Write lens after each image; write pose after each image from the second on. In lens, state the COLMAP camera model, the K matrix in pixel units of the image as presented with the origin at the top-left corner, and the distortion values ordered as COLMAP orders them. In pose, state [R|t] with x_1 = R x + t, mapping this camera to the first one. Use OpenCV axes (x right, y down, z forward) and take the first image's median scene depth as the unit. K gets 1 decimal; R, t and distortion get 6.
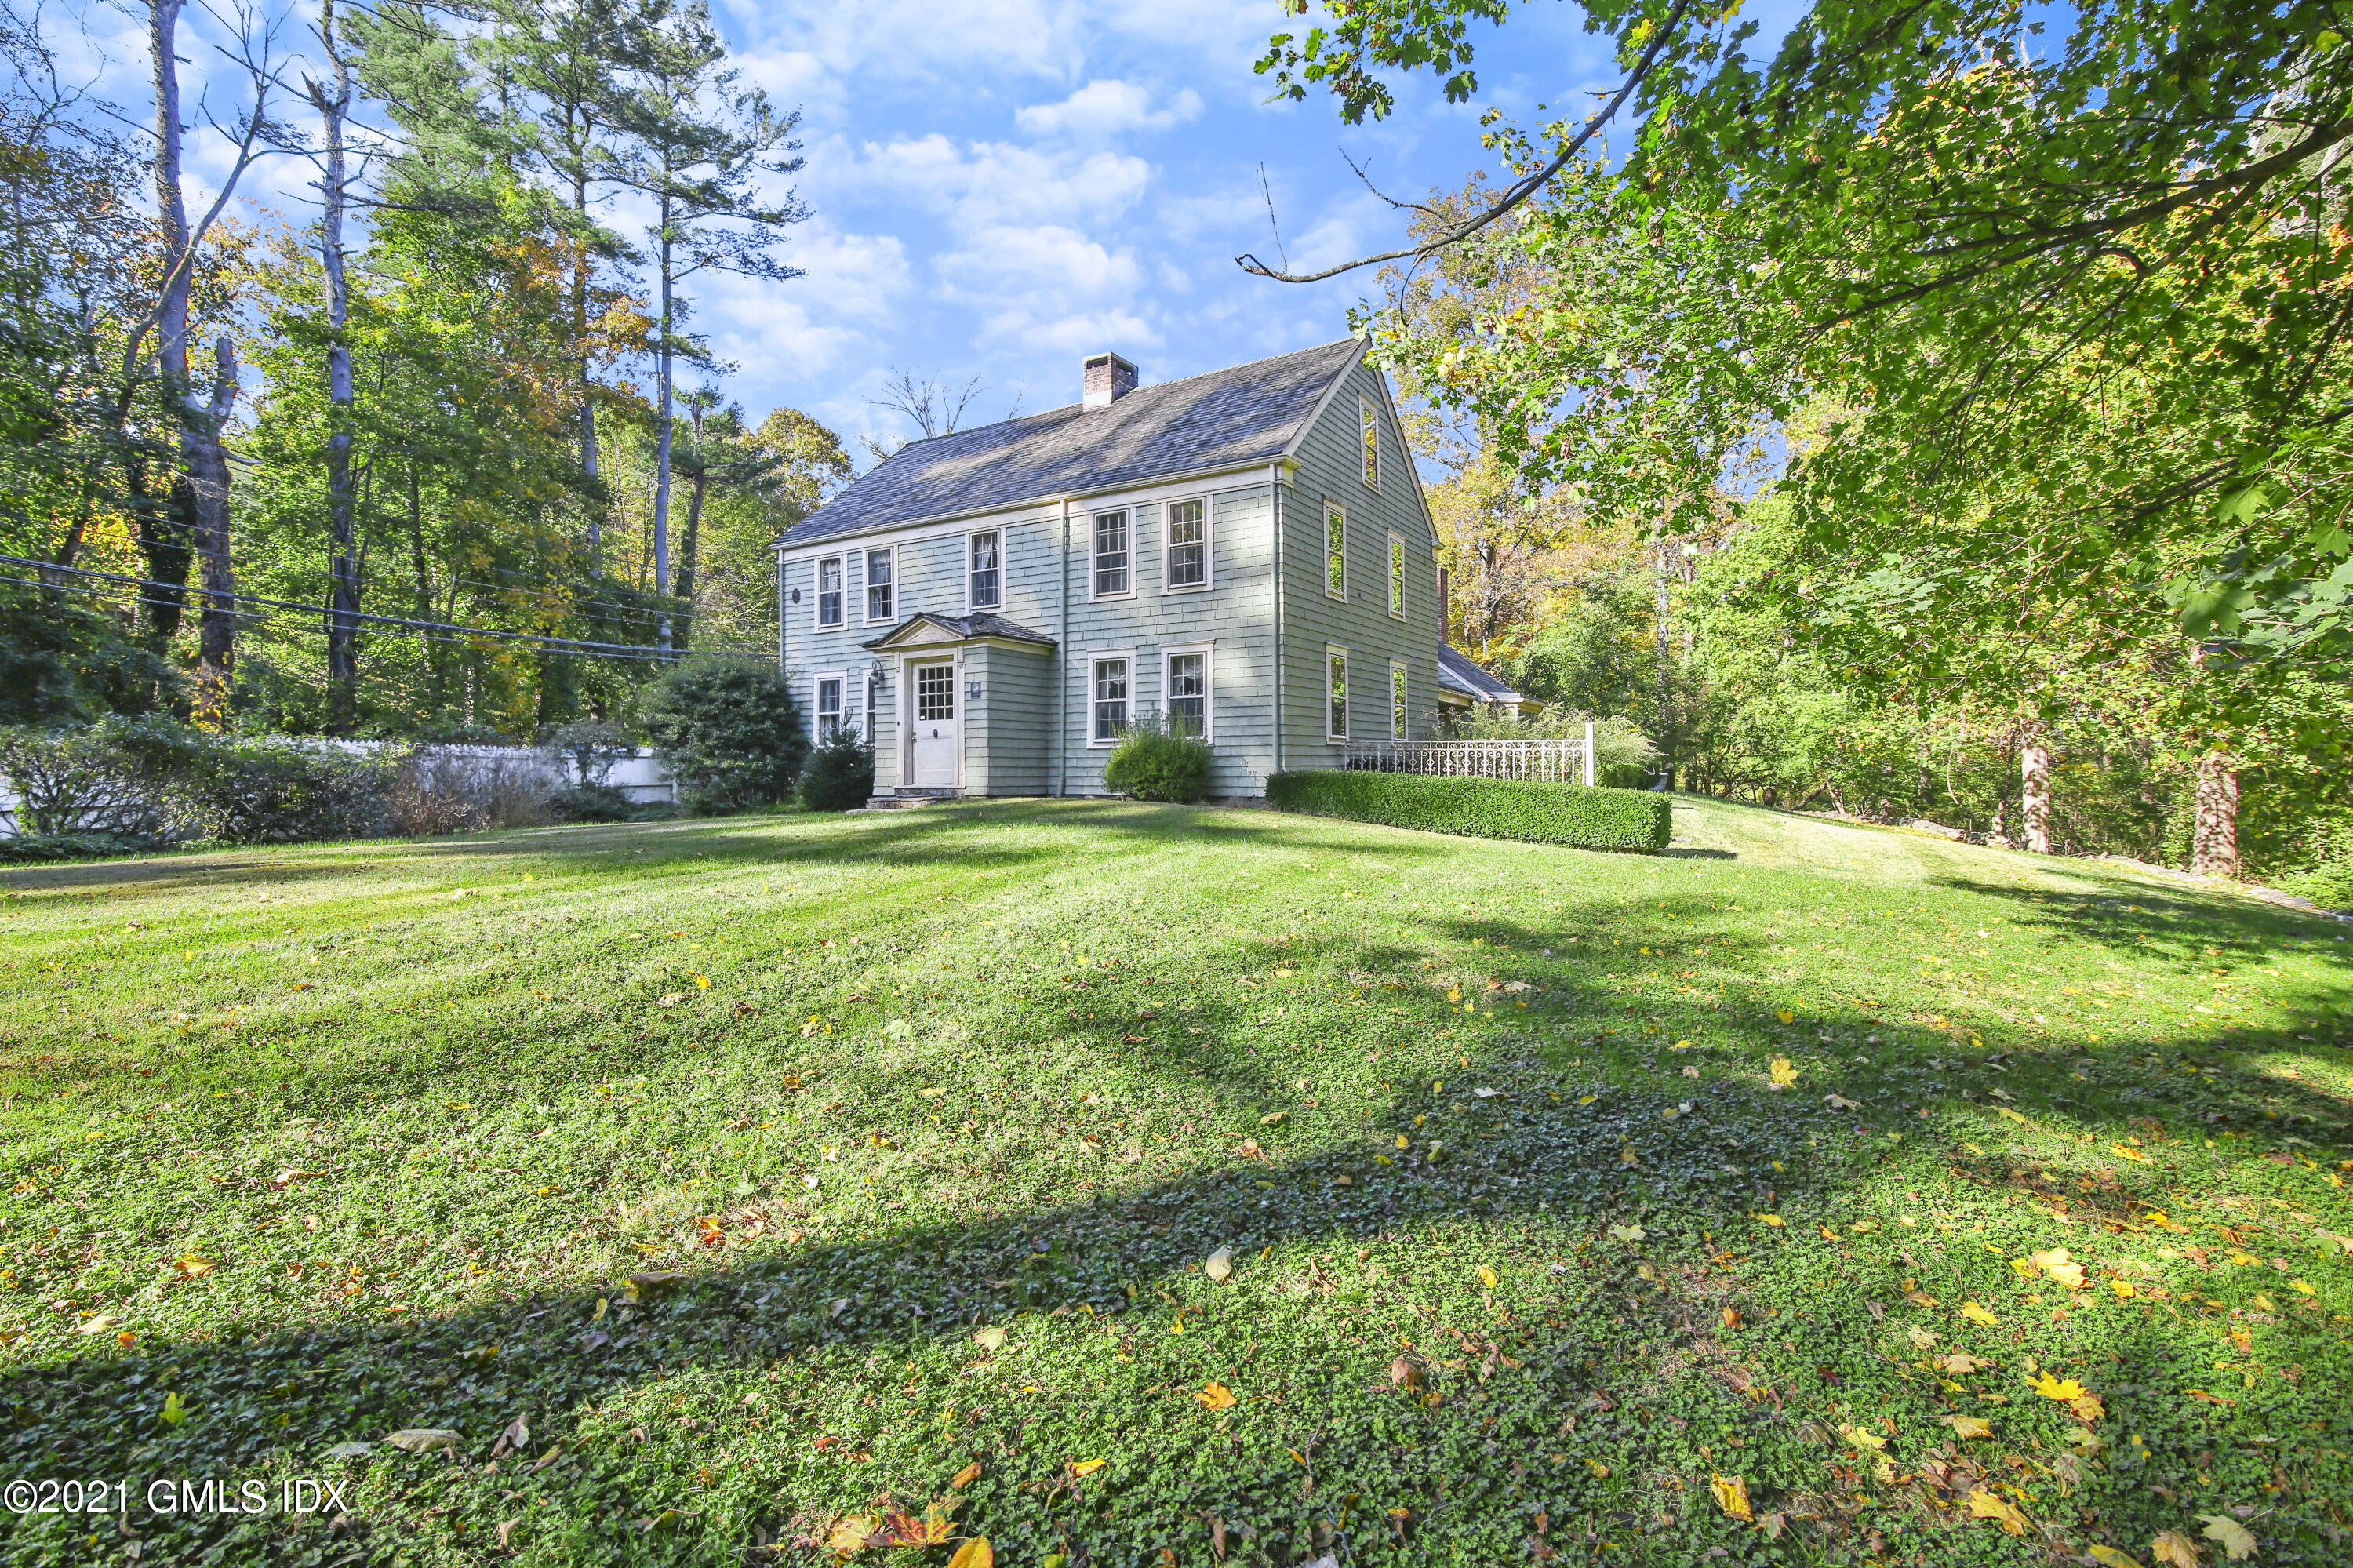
lens RADIAL K [[1080.0, 0, 1161.8], [0, 1080.0, 784.4], [0, 0, 1]] dist [-0.017889, 0.000493]
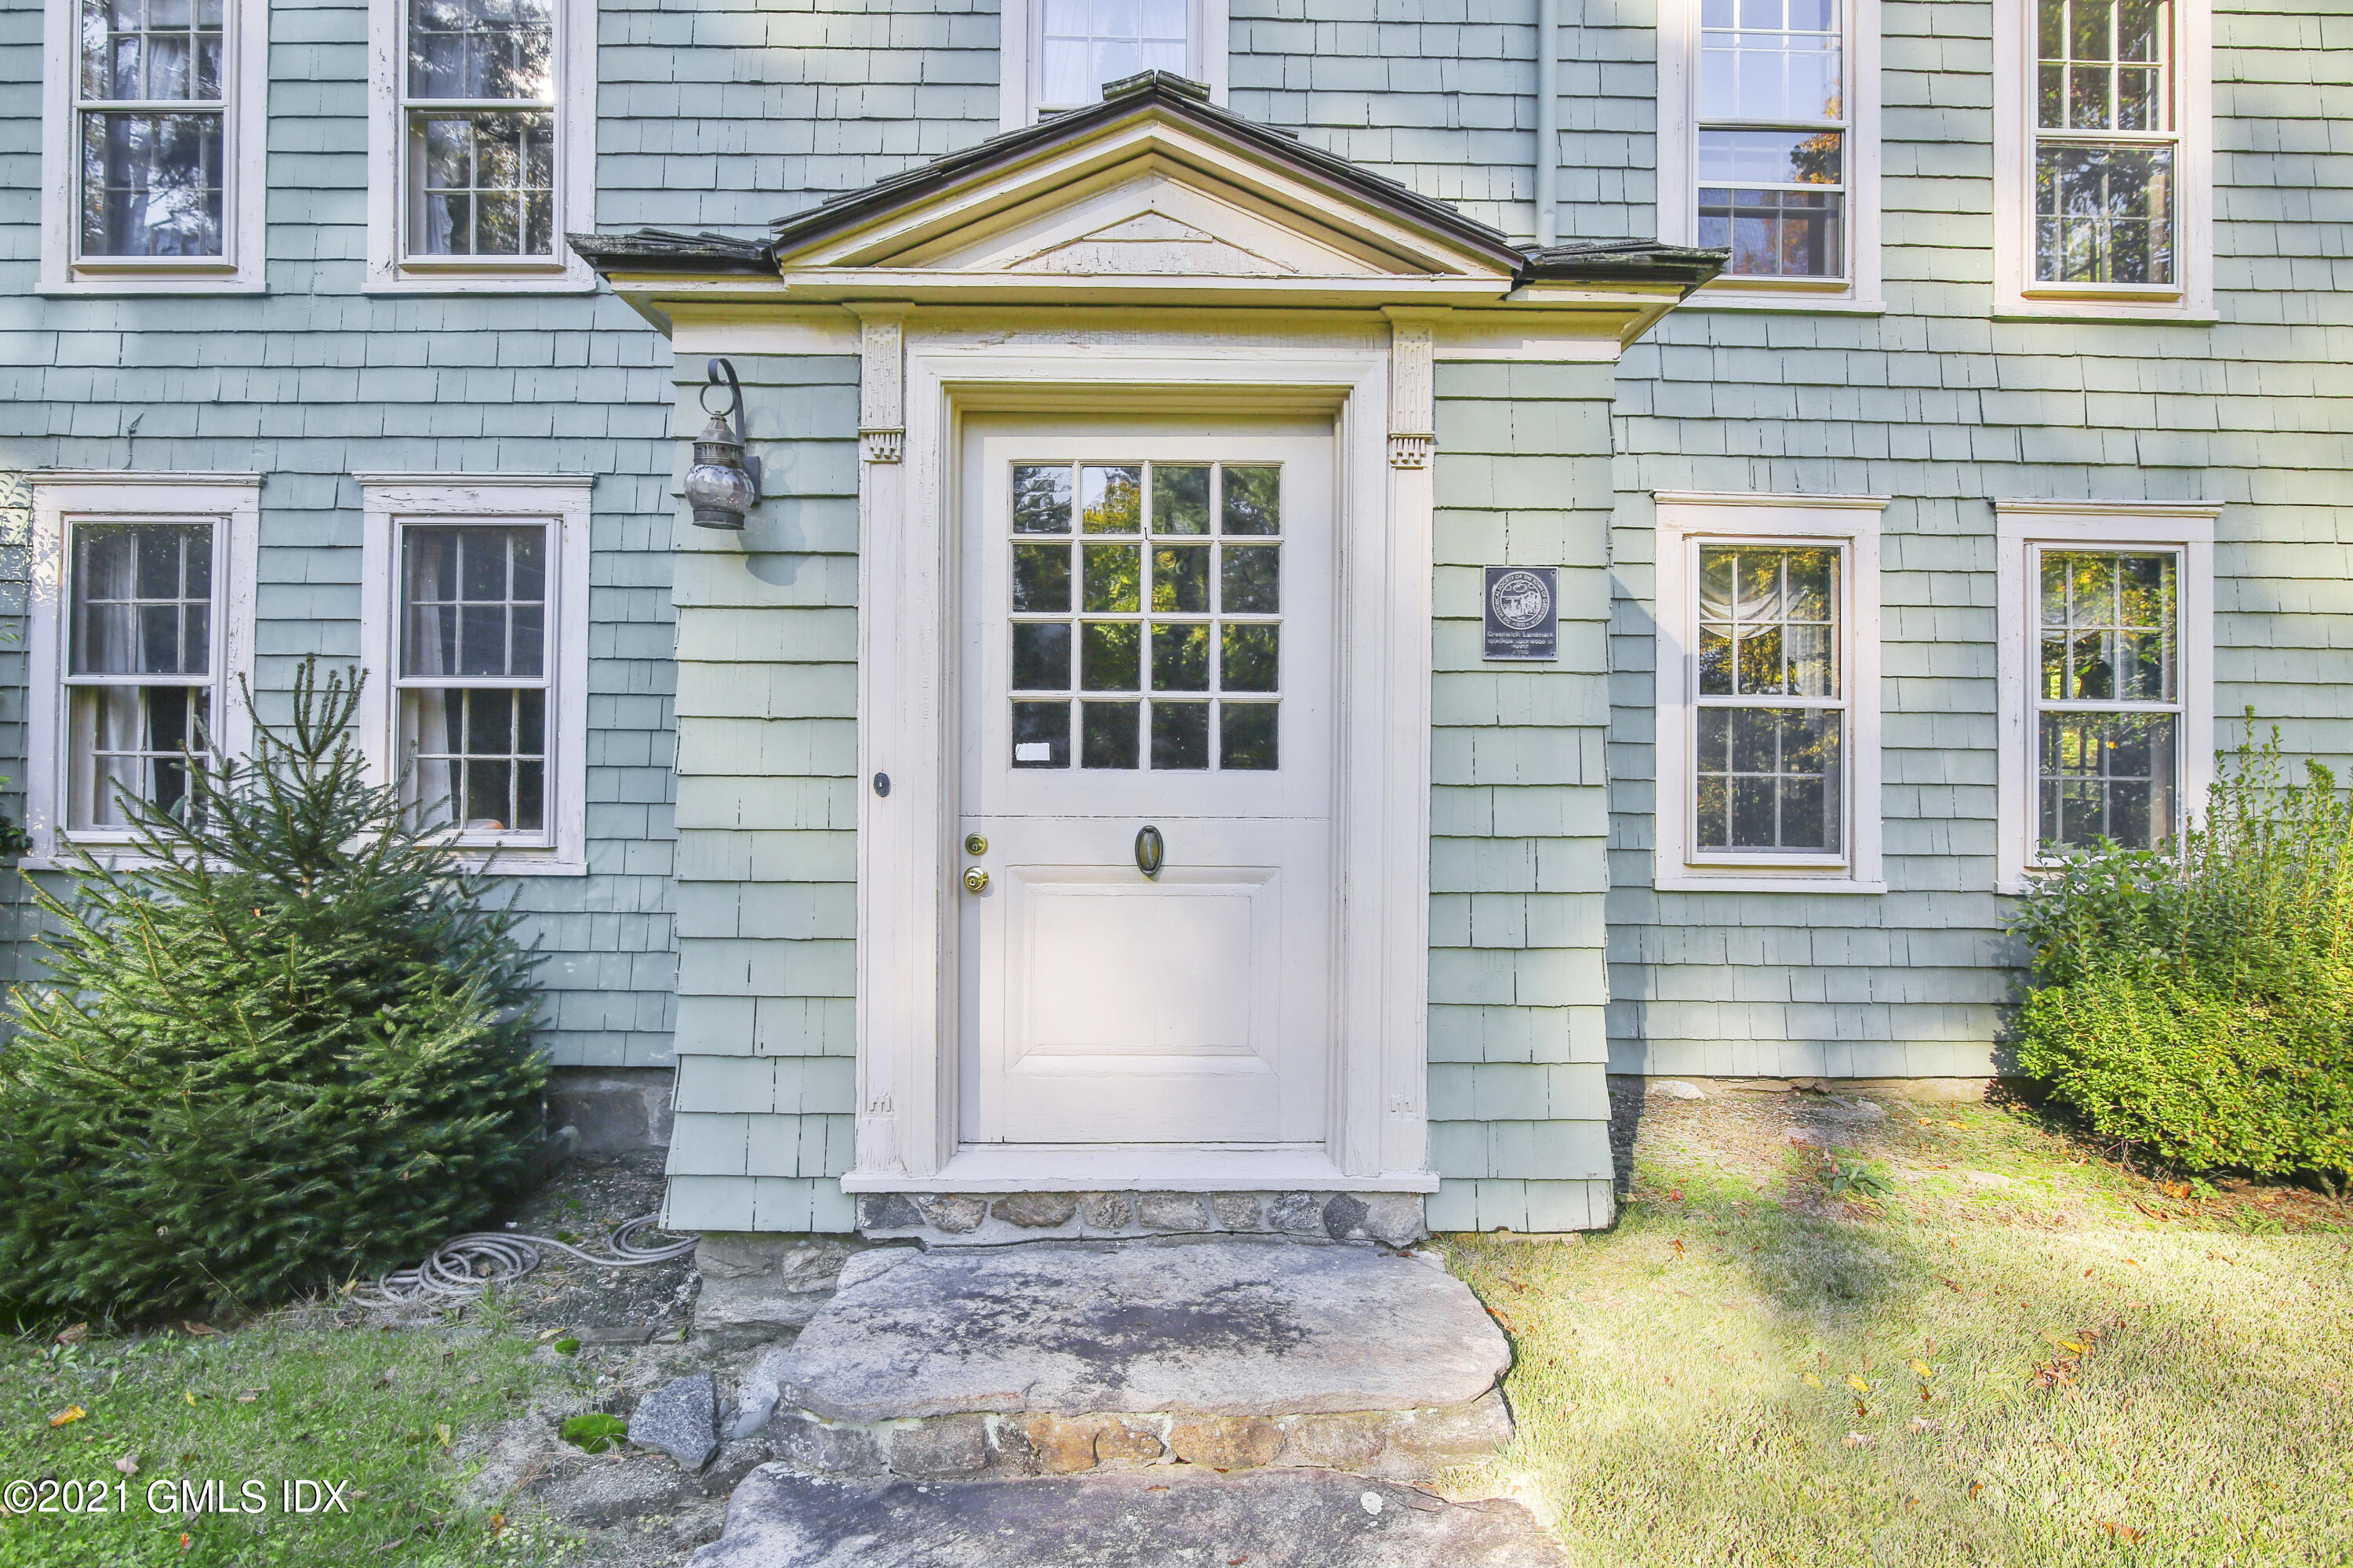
lens RADIAL K [[1066.8, 0, 1185.2], [0, 1066.8, 772.3], [0, 0, 1]] dist [-0.016642, 0.000087]
pose [[0.837303, -0.006331, 0.546703, -0.295148], [-0.003945, 0.999837, 0.017620, -0.062387], [-0.546725, -0.016910, 0.837141, 0.850486]]
